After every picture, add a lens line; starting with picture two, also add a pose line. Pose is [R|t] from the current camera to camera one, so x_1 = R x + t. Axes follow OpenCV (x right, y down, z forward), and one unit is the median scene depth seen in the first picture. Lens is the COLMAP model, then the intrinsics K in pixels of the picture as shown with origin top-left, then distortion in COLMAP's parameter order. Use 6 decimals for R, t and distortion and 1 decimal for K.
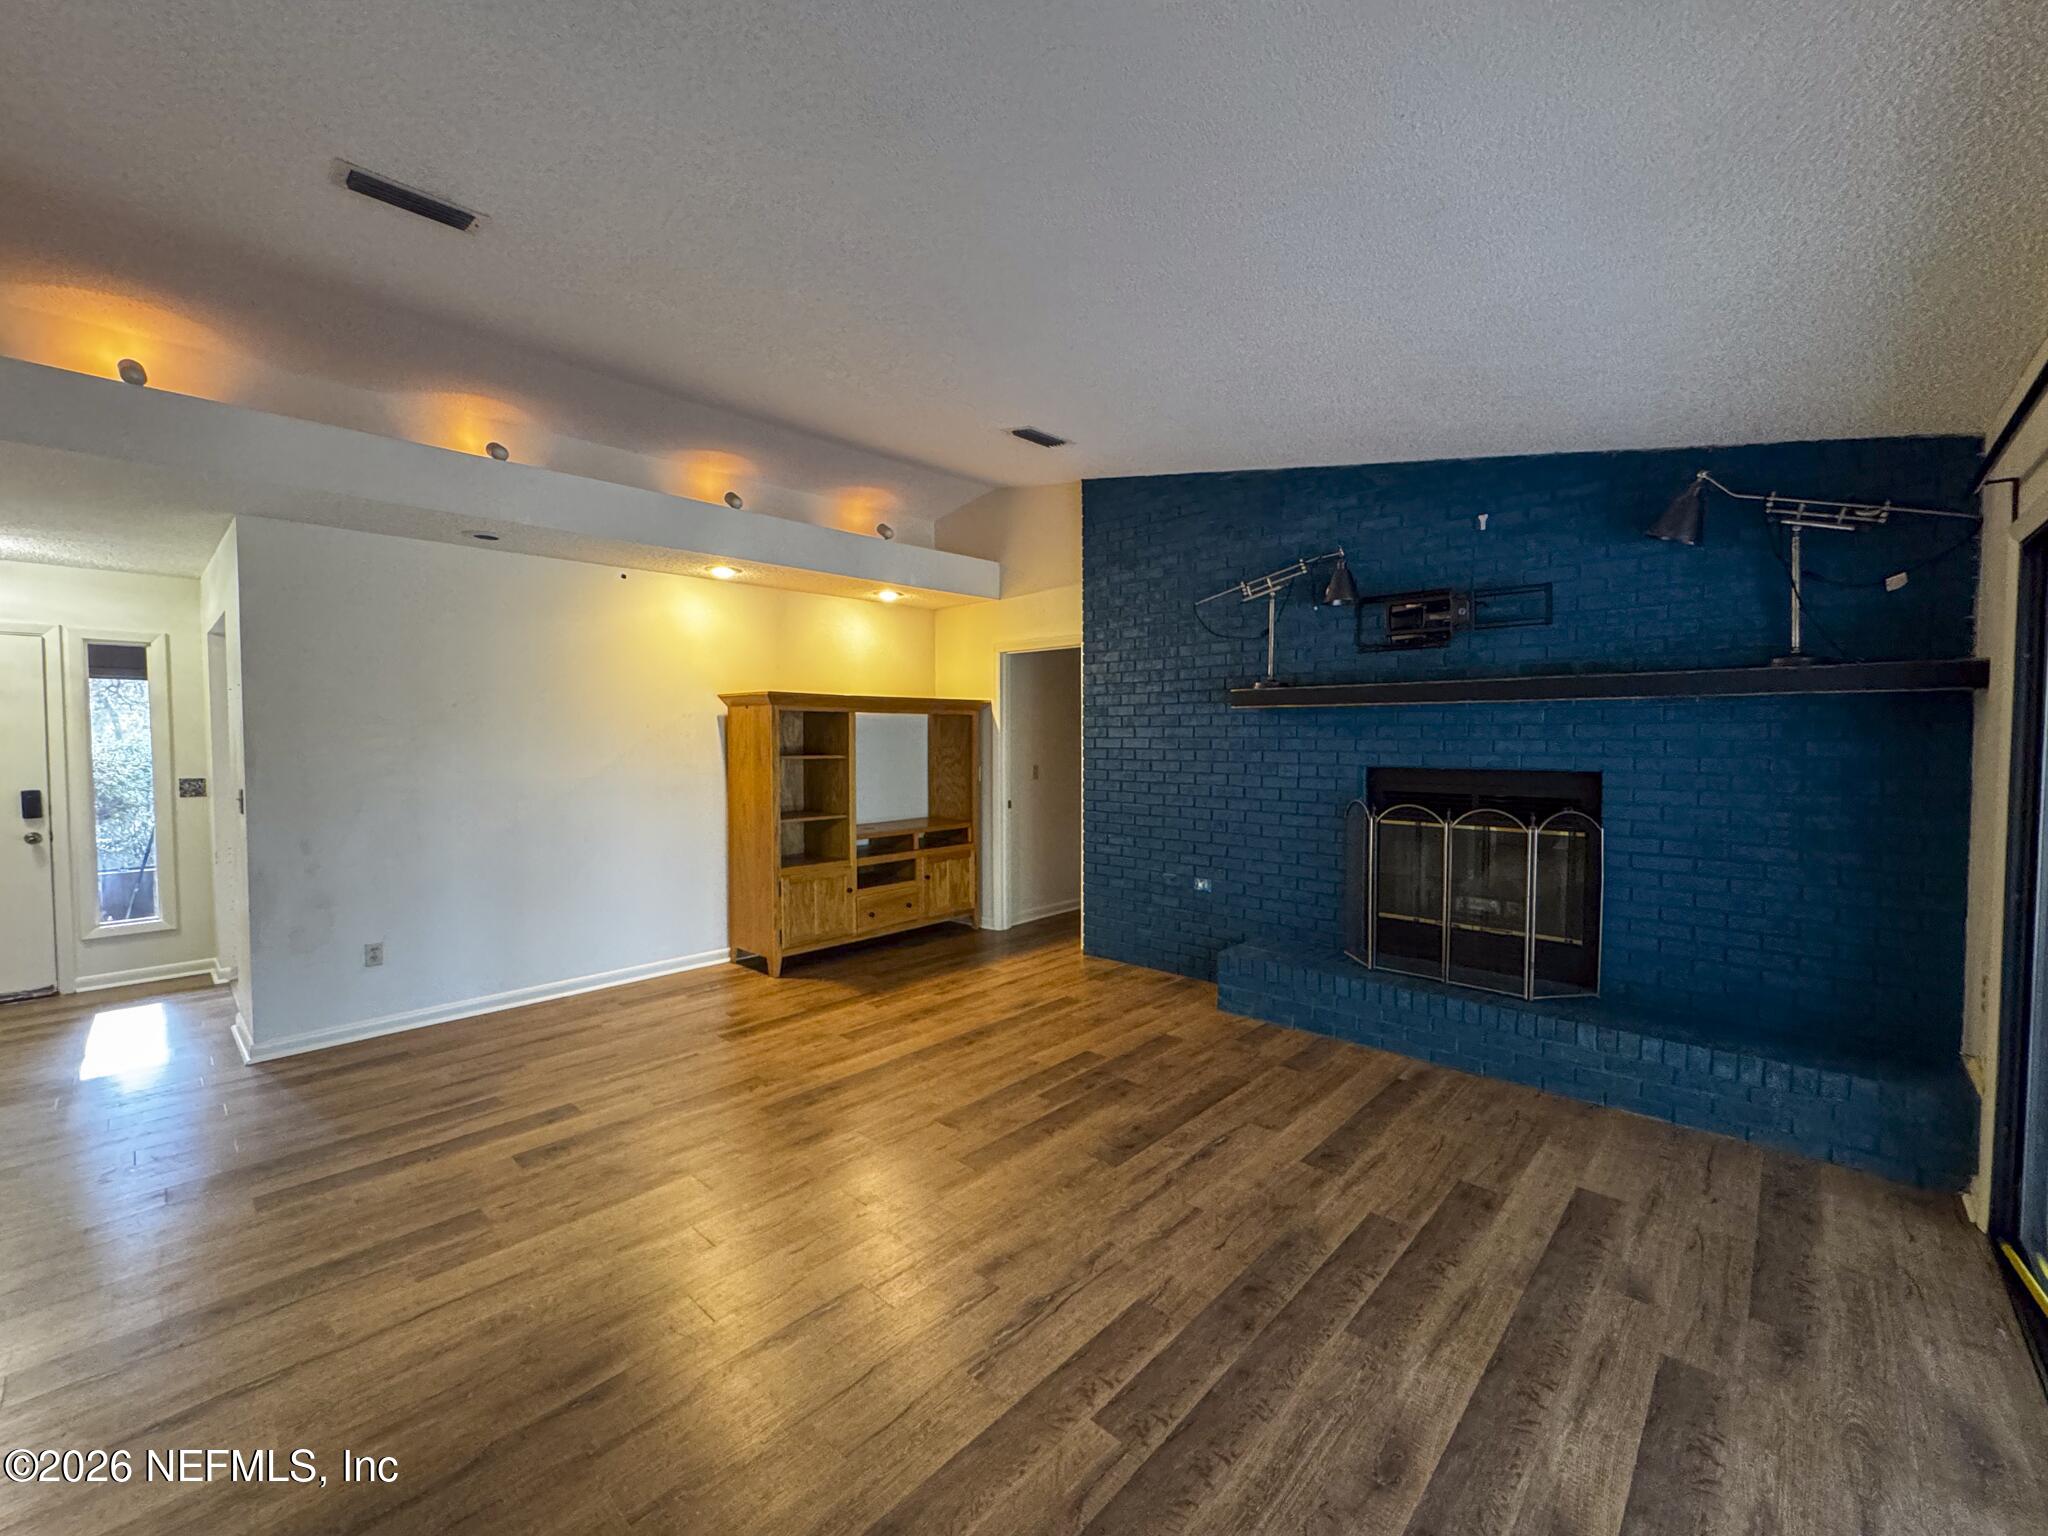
lens RADIAL K [[832.5, 0, 1020.0], [0, 832.5, 765.9], [0, 0, 1]] dist [-0.002574, 0.000188]
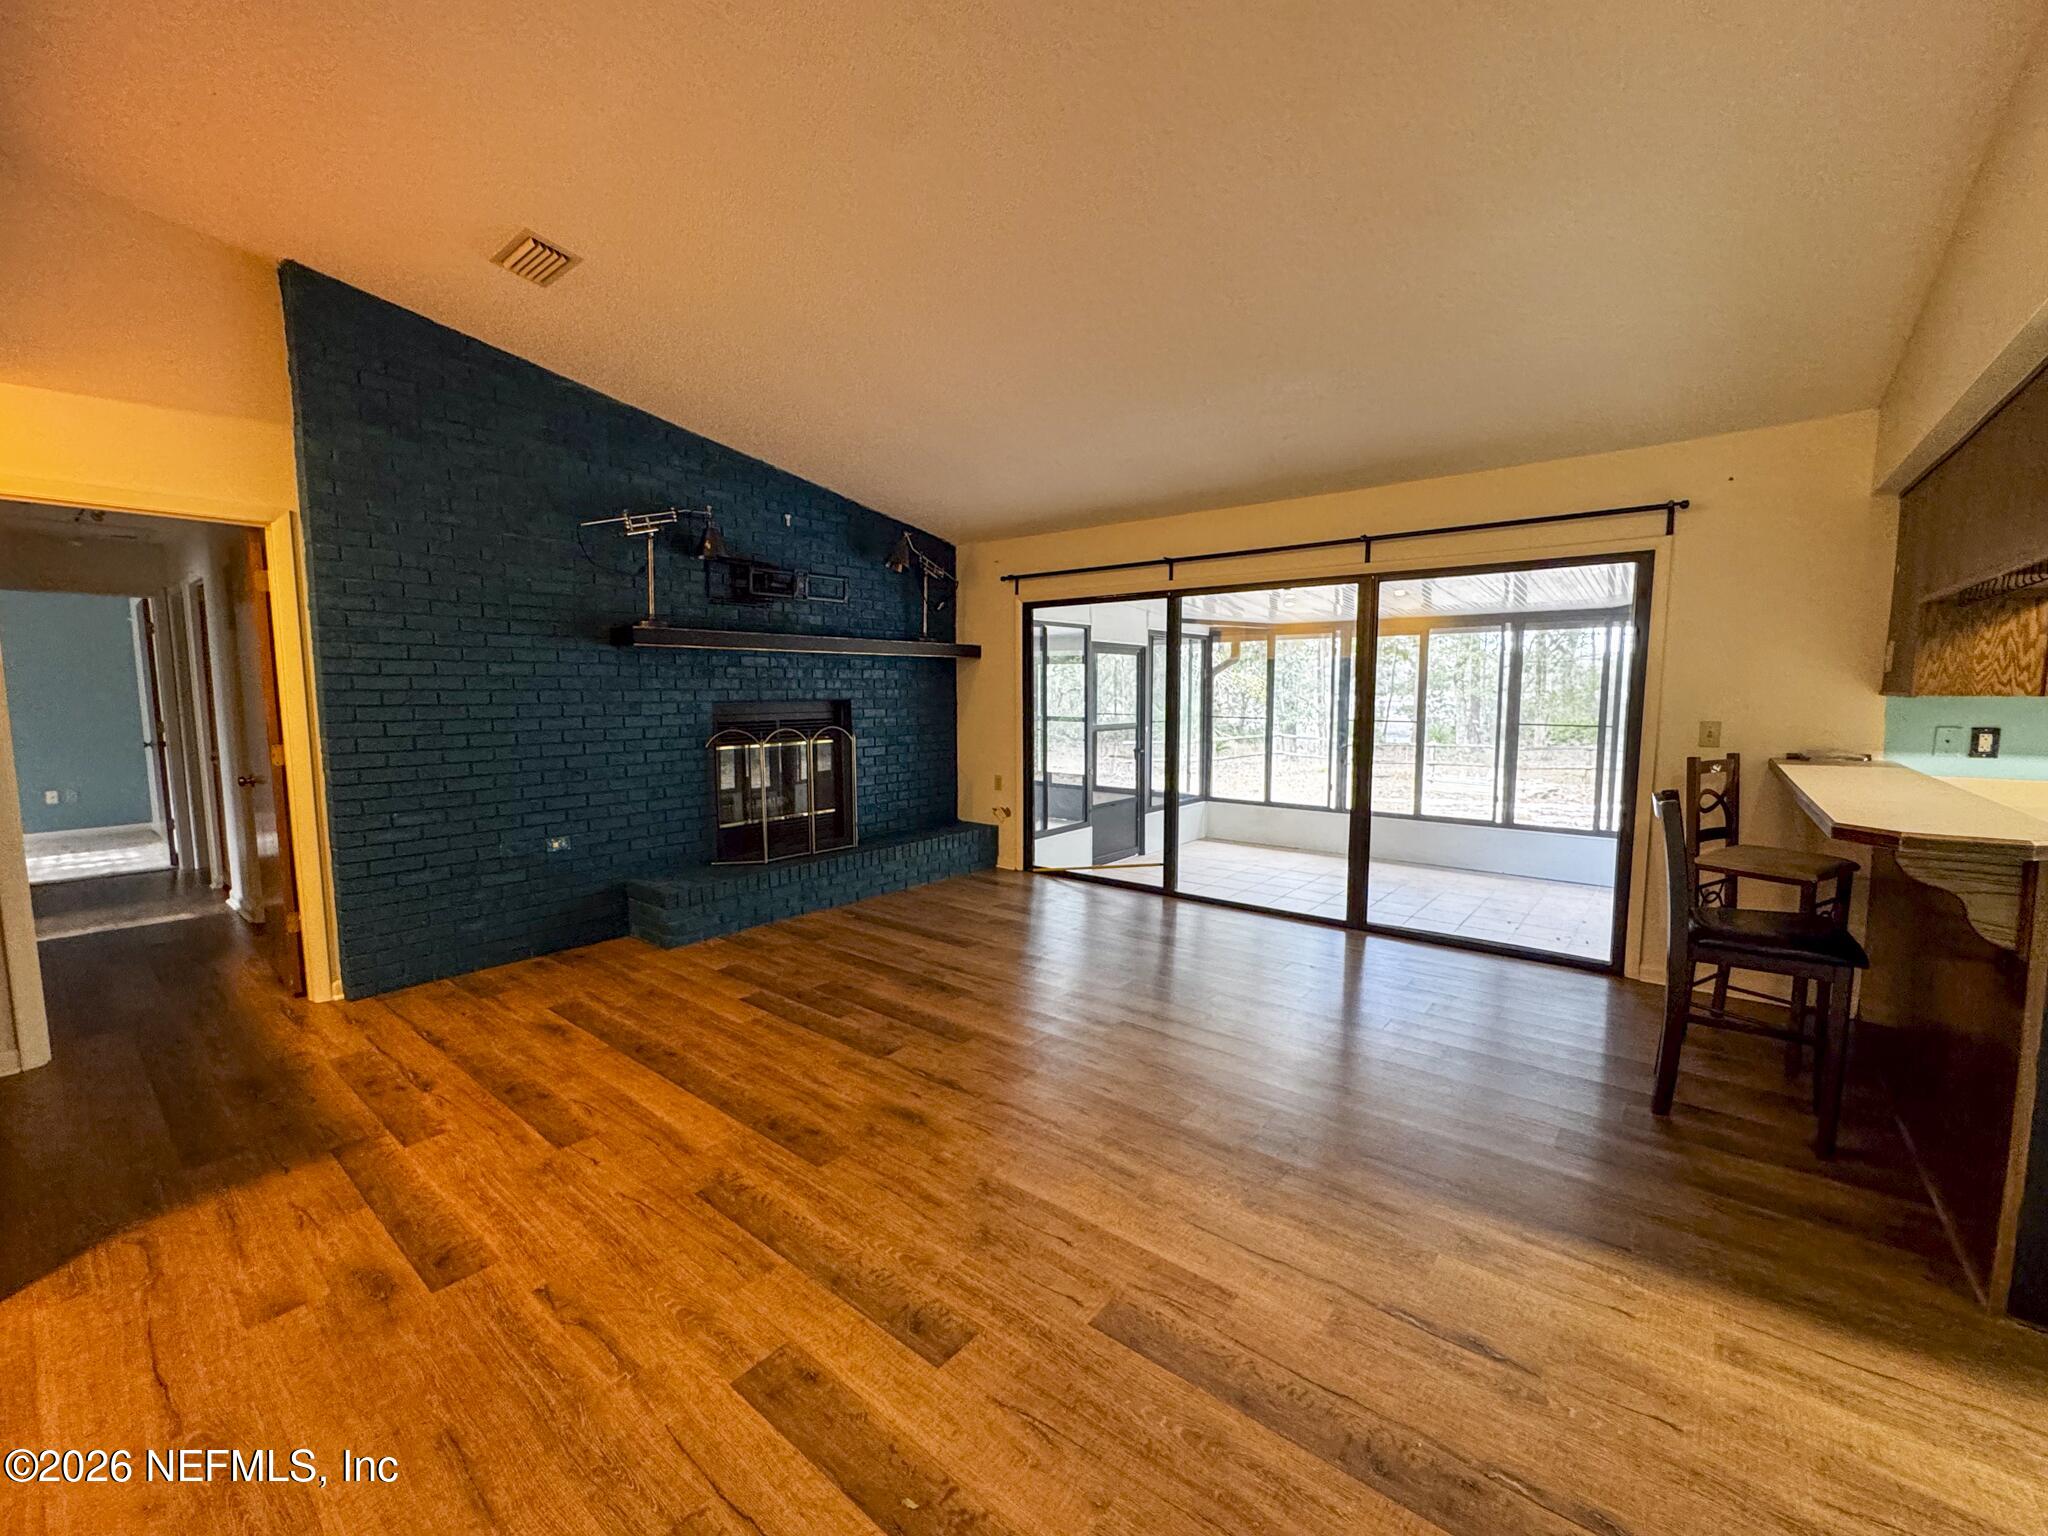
lens RADIAL K [[832.5, 0, 1021.0], [0, 832.5, 761.9], [0, 0, 1]] dist [-0.002574, 0.000188]
pose [[-0.064843, -0.087322, 0.994068, -0.799188], [0.040979, 0.995091, 0.090085, -0.003472], [-0.997054, 0.046577, -0.060947, 0.661318]]
